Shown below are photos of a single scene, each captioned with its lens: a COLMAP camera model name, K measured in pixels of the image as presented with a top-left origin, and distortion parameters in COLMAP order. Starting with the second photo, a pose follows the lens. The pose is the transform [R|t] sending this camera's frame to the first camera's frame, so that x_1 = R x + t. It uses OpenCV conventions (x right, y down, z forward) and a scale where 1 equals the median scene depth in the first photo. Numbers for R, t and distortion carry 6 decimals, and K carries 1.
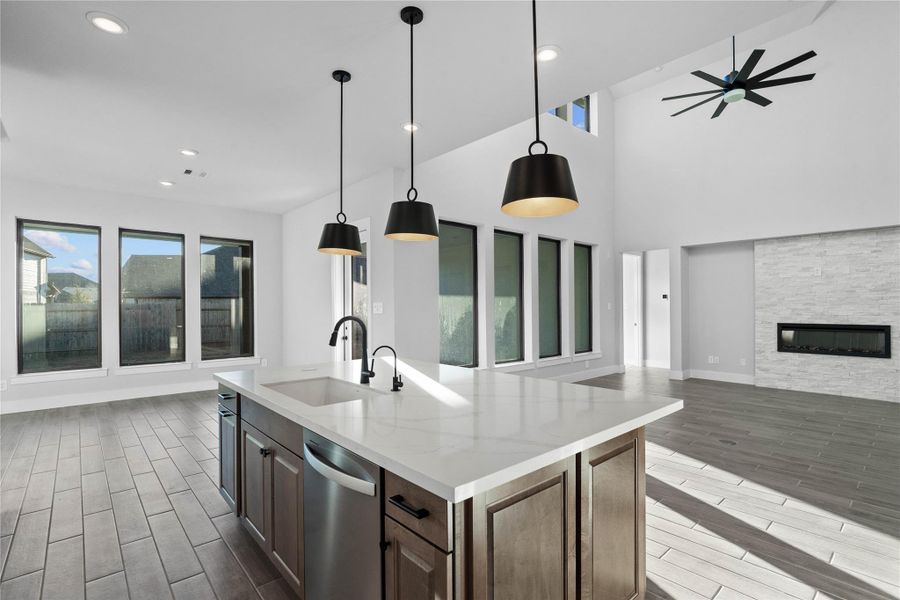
lens RADIAL K [[439.5, 0, 461.3], [0, 439.5, 306.9], [0, 0, 1]] dist [-0.017353, 0.007486]
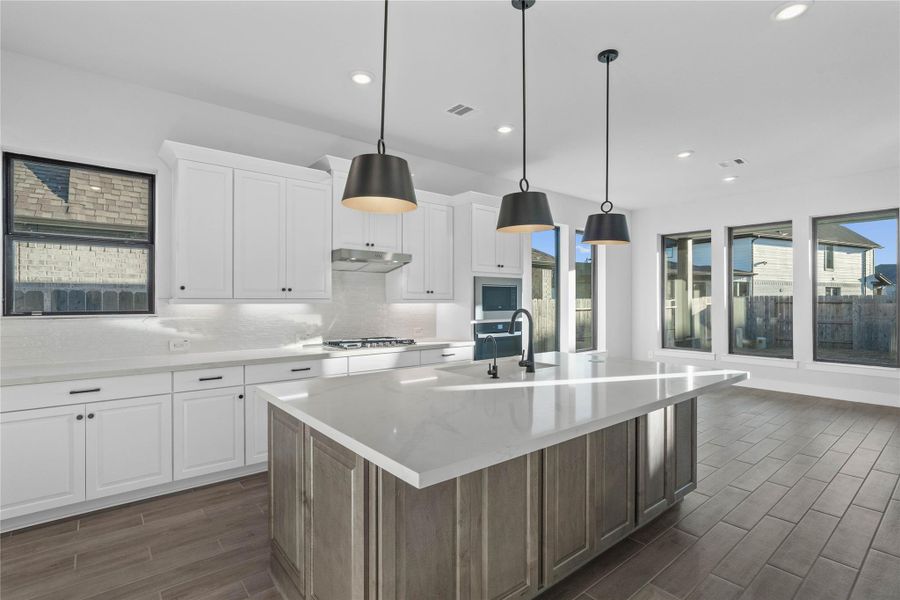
lens RADIAL K [[439.5, 0, 437.2], [0, 439.5, 301.5], [0, 0, 1]] dist [-0.017353, 0.007486]
pose [[-0.050891, 0.005867, -0.998687, 0.495091], [0.000129, 0.999983, 0.005868, -0.002298], [0.998704, 0.000170, -0.050891, 0.488373]]
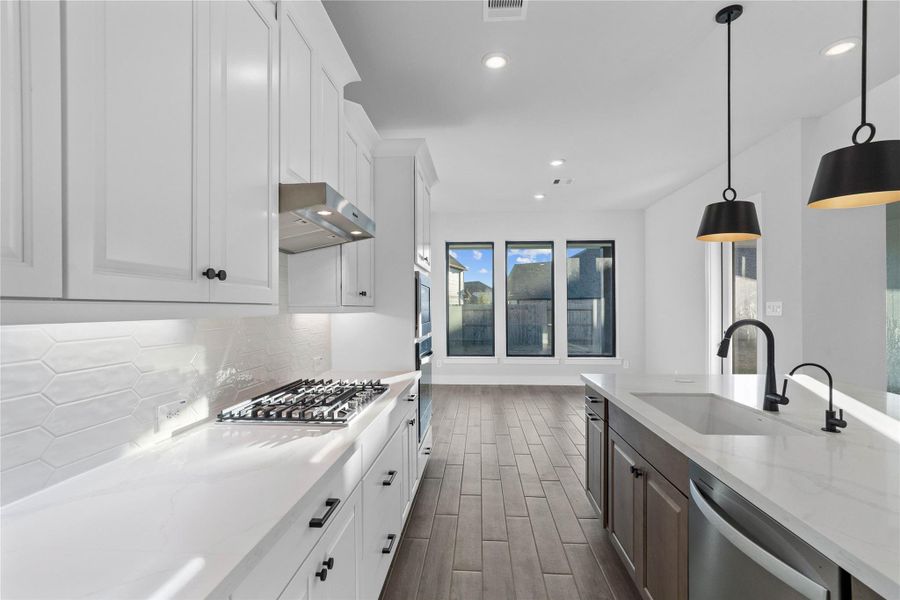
lens RADIAL K [[439.5, 0, 446.2], [0, 439.5, 303.2], [0, 0, 1]] dist [-0.017353, 0.007486]
pose [[0.694940, -0.006511, -0.719039, -0.045210], [-0.000105, 0.999958, -0.009157, 0.000113], [0.719068, 0.006439, 0.694910, 0.062524]]
